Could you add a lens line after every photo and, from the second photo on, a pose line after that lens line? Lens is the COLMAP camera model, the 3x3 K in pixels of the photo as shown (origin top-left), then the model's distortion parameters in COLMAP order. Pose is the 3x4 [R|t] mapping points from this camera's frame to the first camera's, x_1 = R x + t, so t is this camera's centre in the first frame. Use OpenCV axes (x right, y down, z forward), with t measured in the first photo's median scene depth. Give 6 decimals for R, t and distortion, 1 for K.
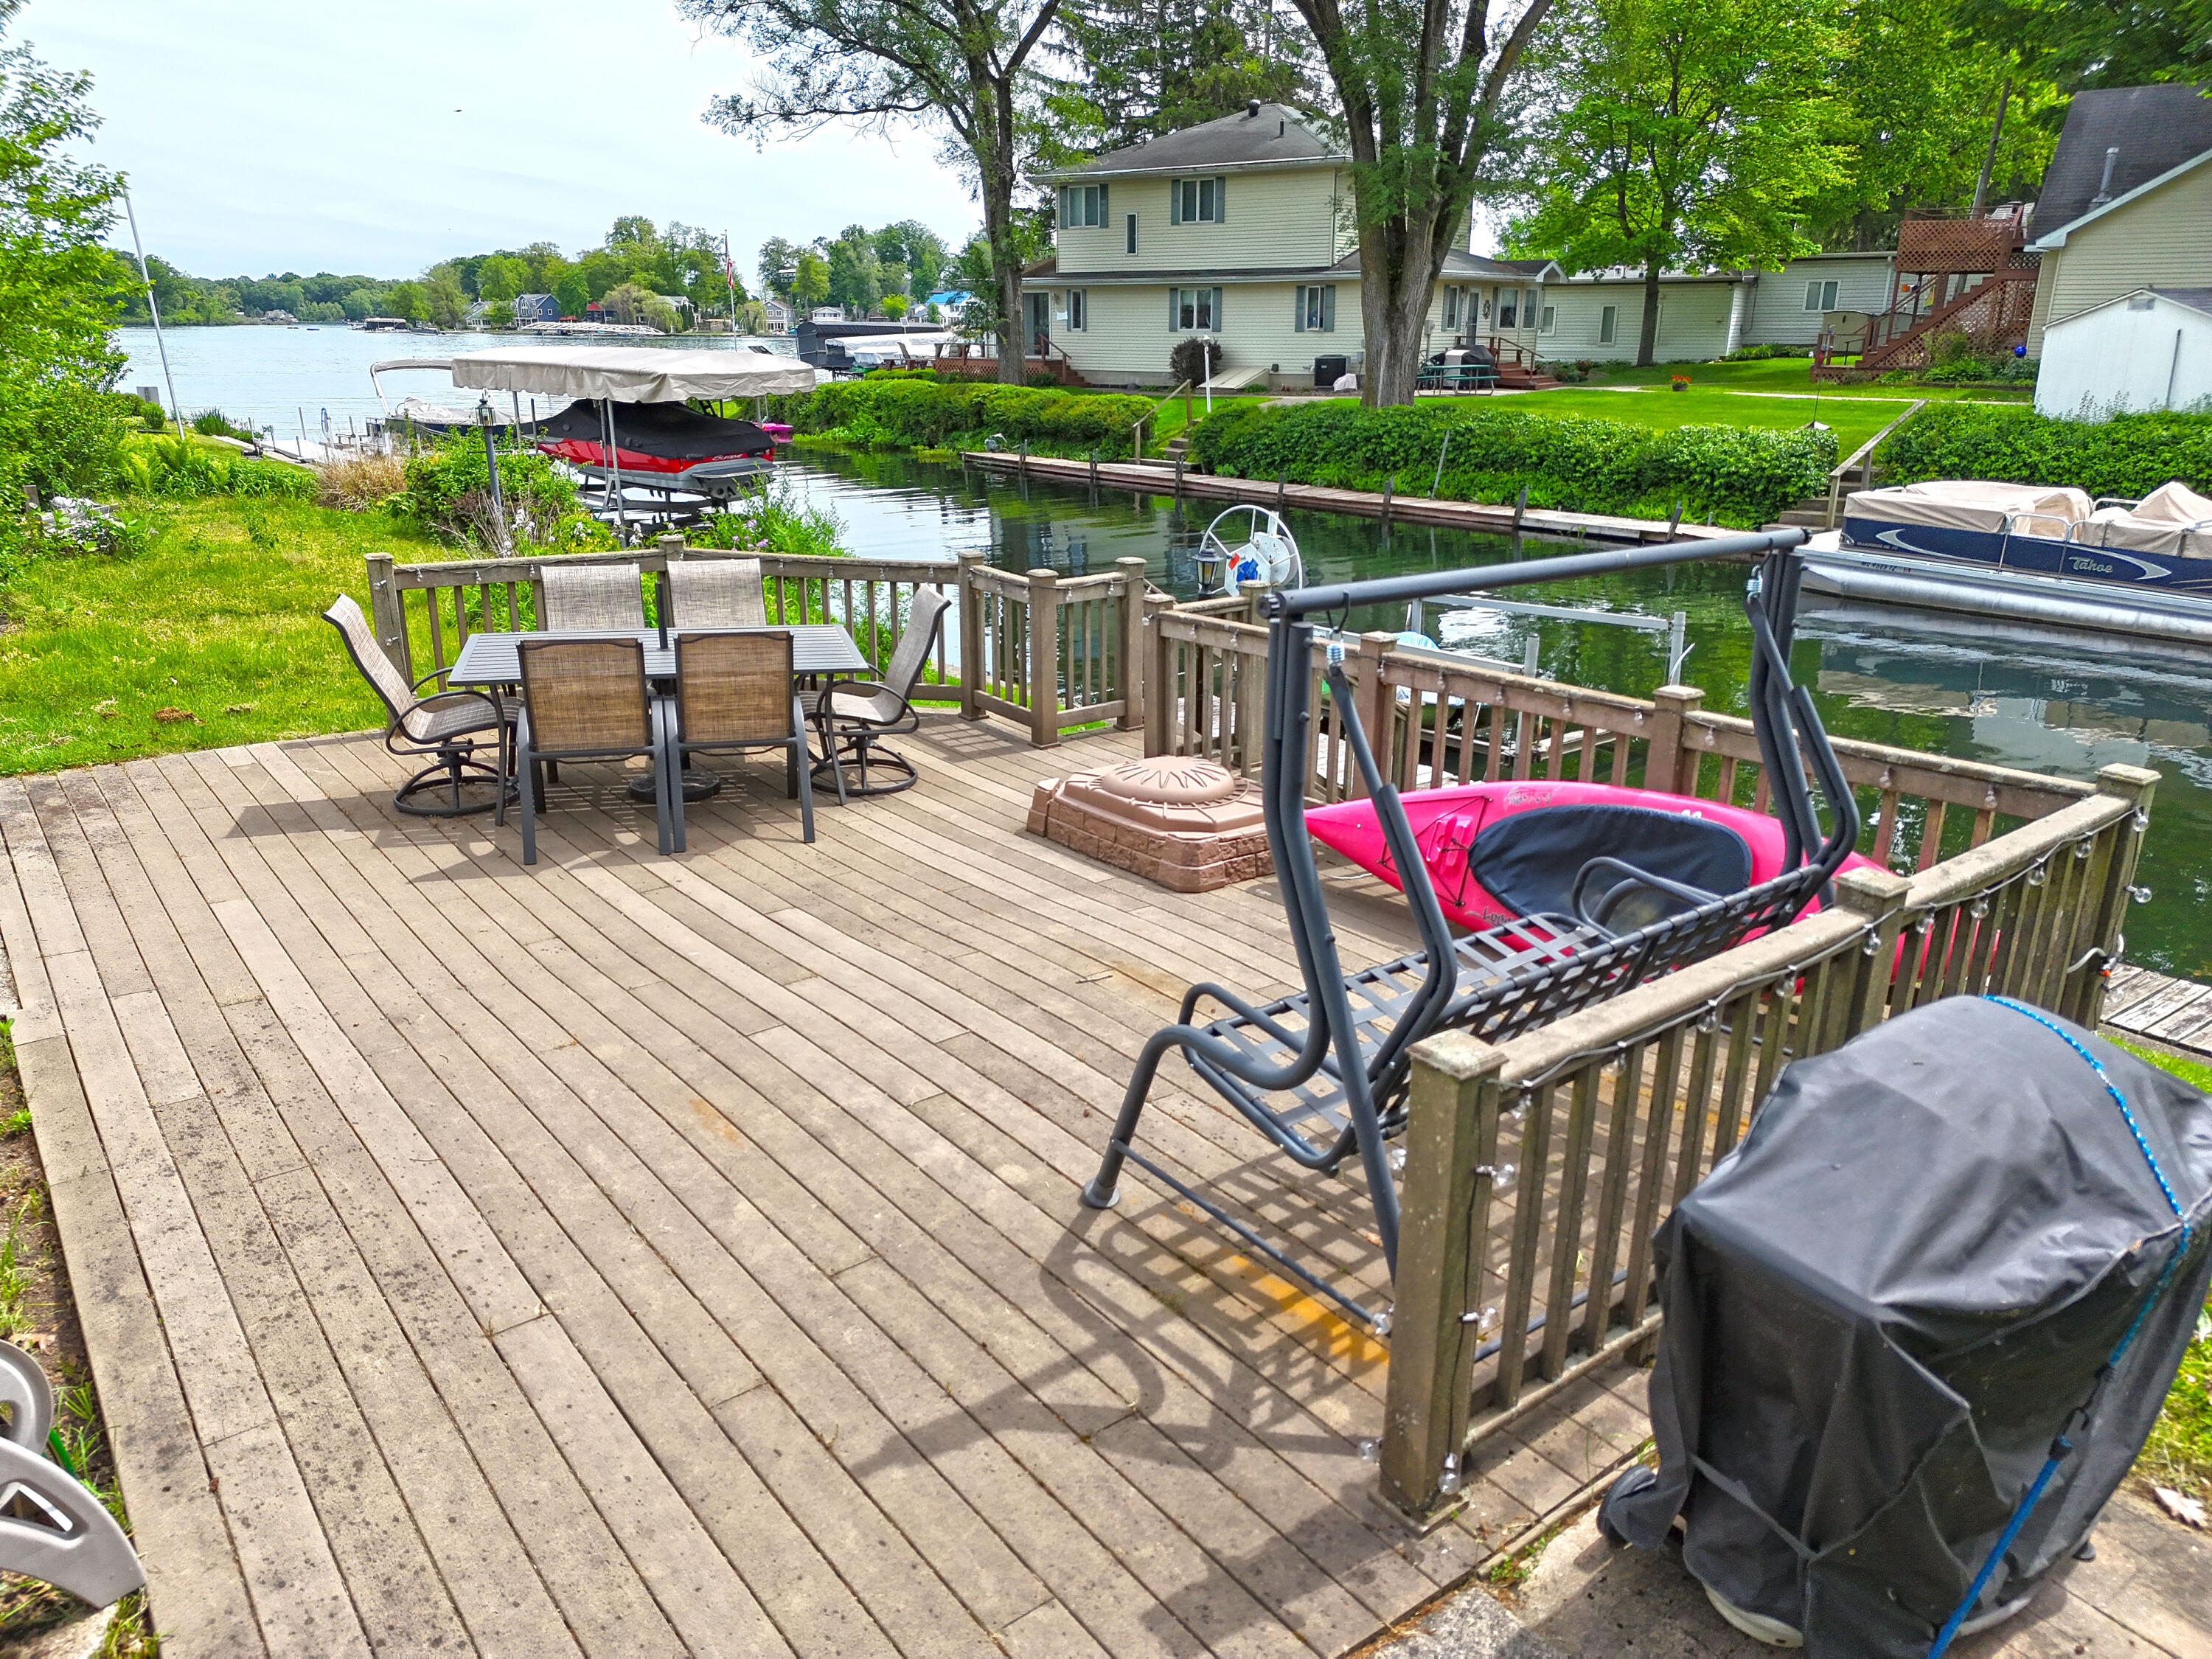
lens RADIAL K [[1526.6, 0, 1103.7], [0, 1526.6, 845.1], [0, 0, 1]] dist [0.066589, -0.055439]
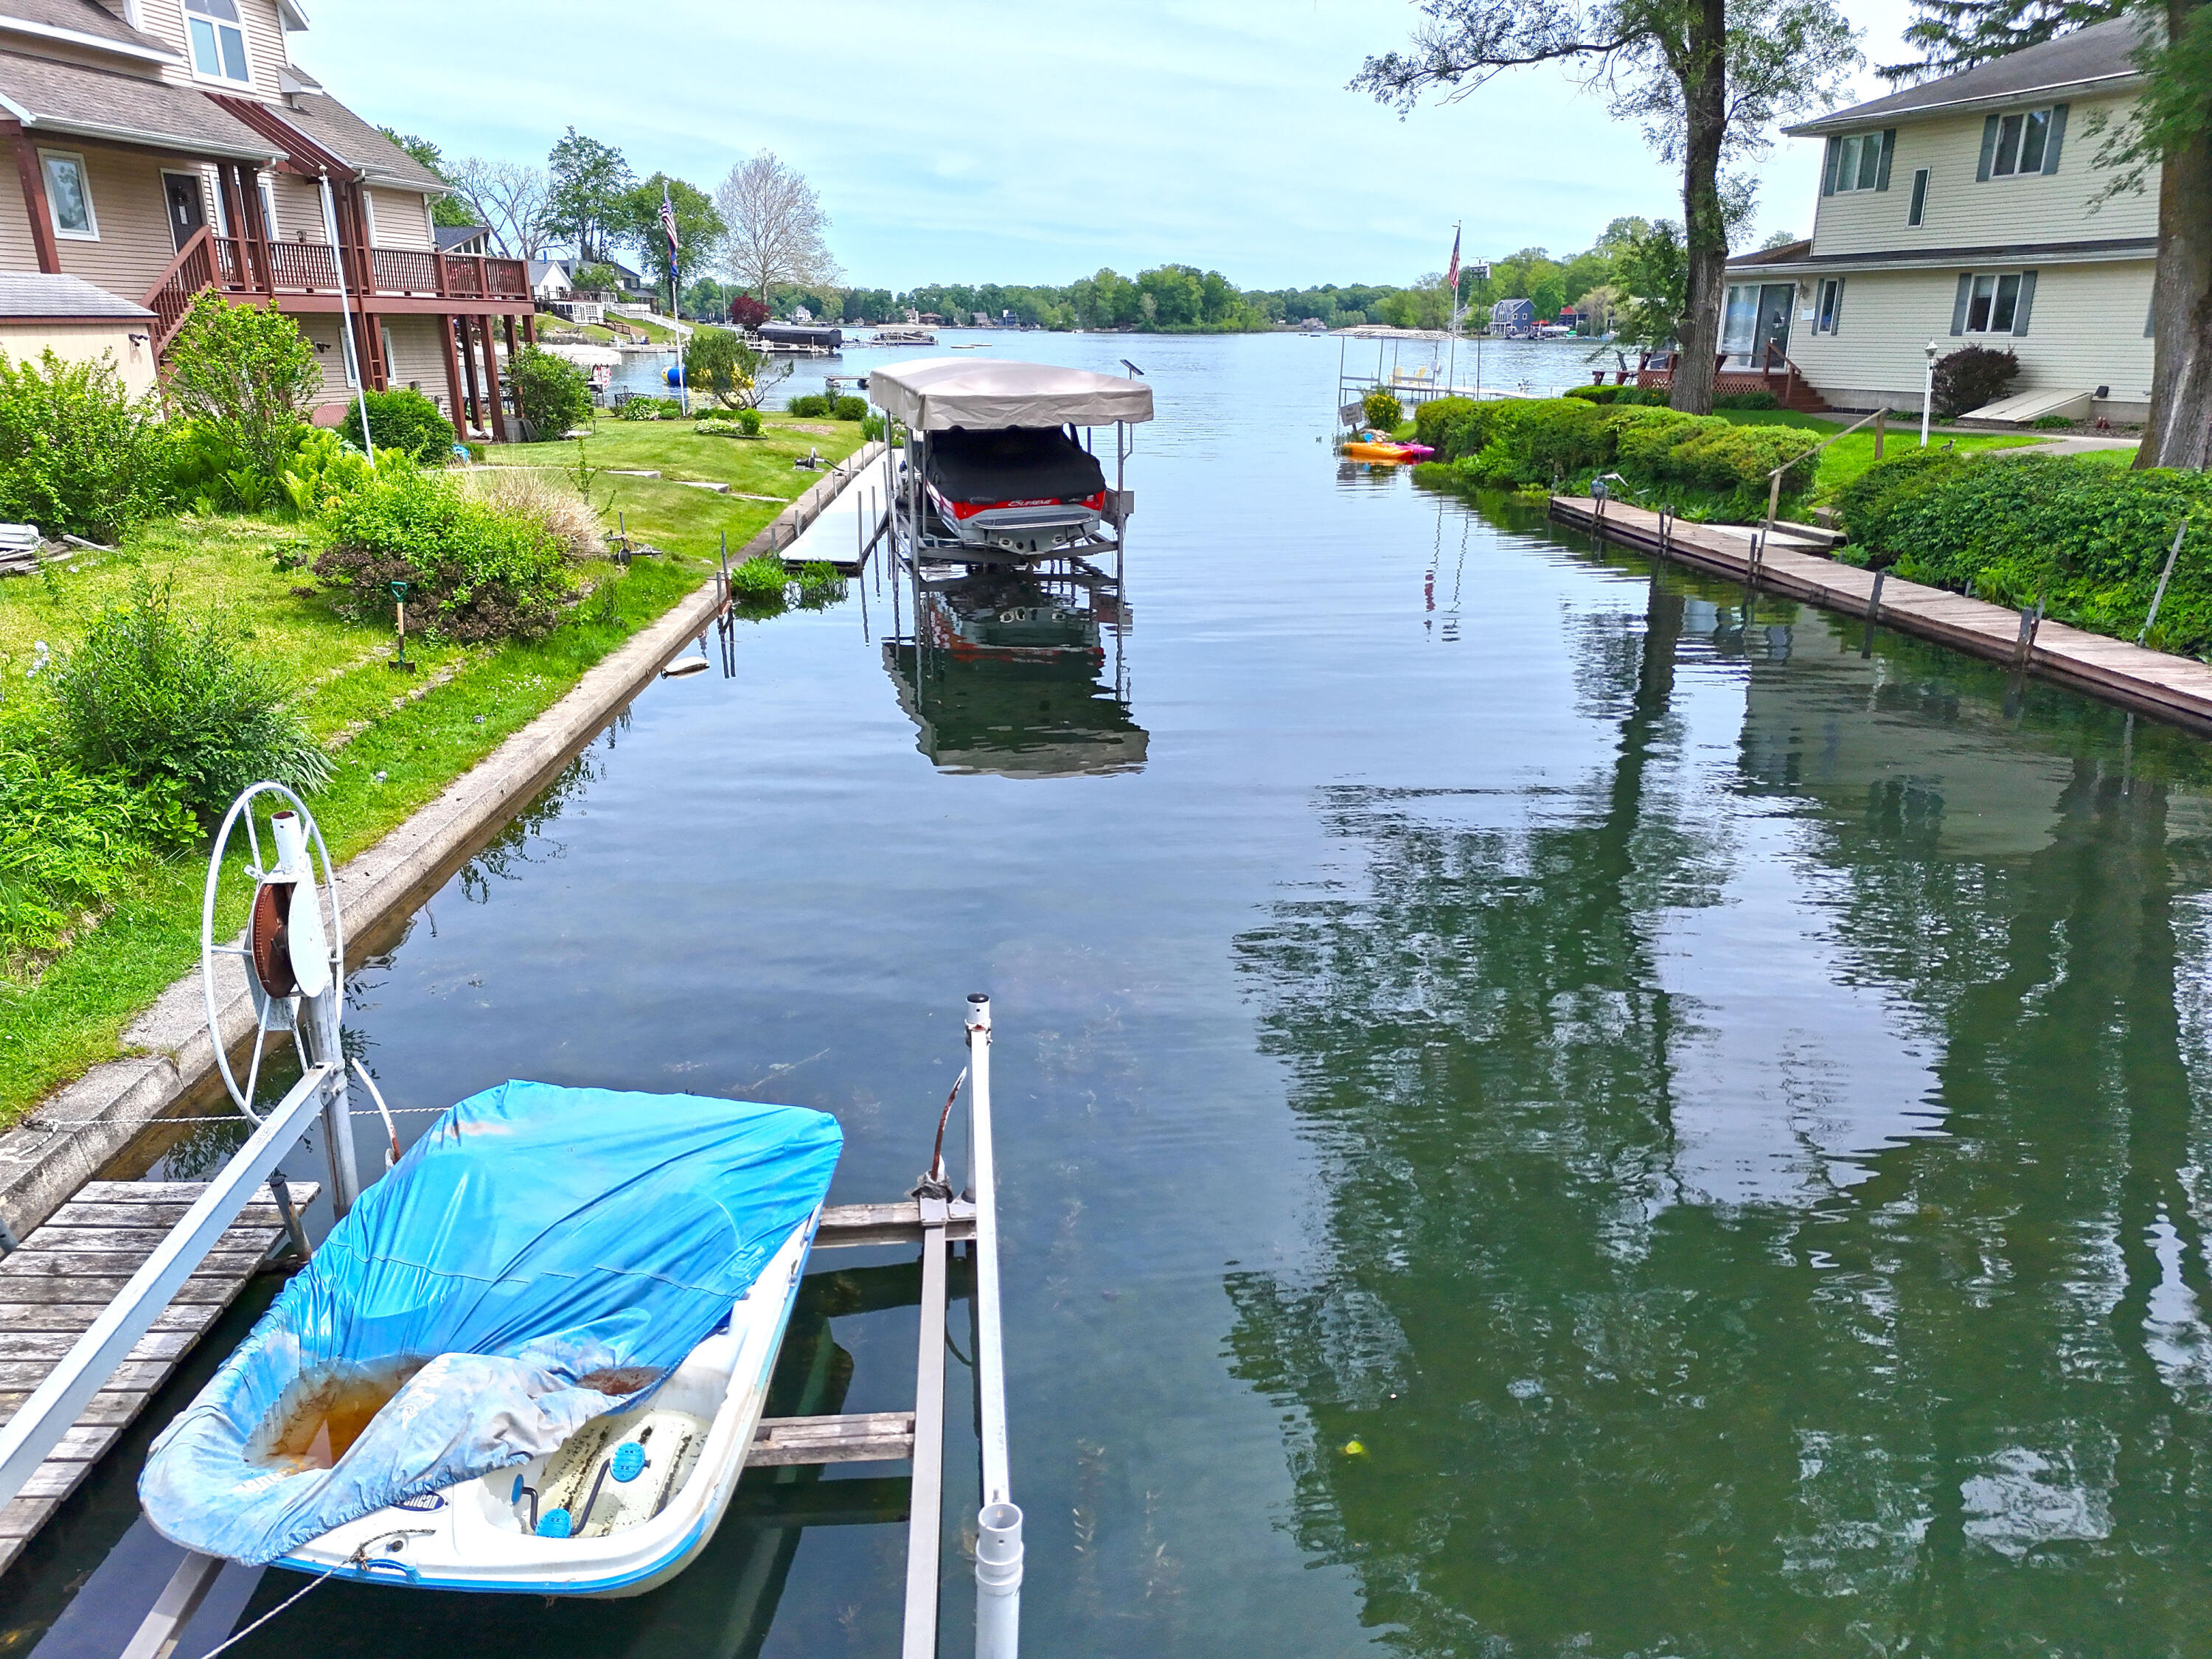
lens RADIAL K [[1526.6, 0, 1103.7], [0, 1526.6, 845.1], [0, 0, 1]] dist [0.066589, -0.055439]
pose [[0.827928, 0.181937, -0.530503, 0.142582], [-0.182931, 0.981791, 0.051216, -0.077031], [0.530161, 0.054642, 0.846134, 0.224835]]
